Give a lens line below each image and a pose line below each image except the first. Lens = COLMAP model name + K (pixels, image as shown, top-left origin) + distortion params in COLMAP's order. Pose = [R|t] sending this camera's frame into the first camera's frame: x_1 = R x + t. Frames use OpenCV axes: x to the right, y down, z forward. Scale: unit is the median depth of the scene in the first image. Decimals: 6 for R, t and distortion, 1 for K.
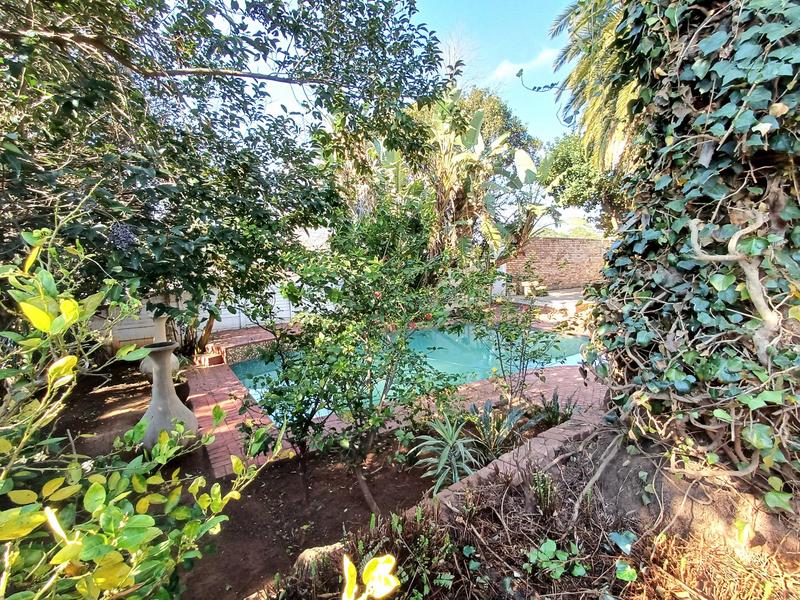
lens RADIAL K [[366.1, 0, 400.2], [0, 366.1, 299.6], [0, 0, 1]] dist [-0.000726, 0.000051]
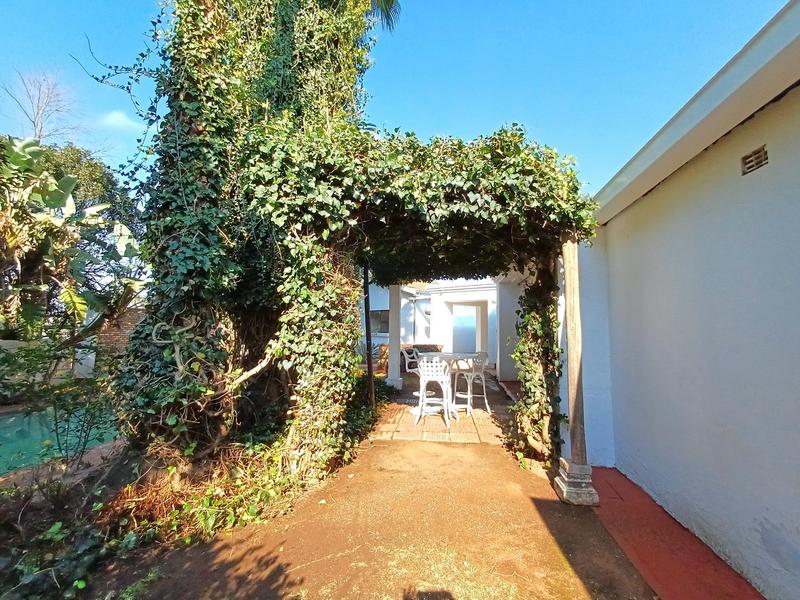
lens RADIAL K [[366.1, 0, 399.8], [0, 366.1, 297.5], [0, 0, 1]] dist [-0.000726, 0.000051]
pose [[0.583760, 0.110815, 0.804329, -0.013995], [0.054905, 0.982987, -0.175278, 0.010839], [-0.810068, 0.146481, 0.567744, -0.181532]]
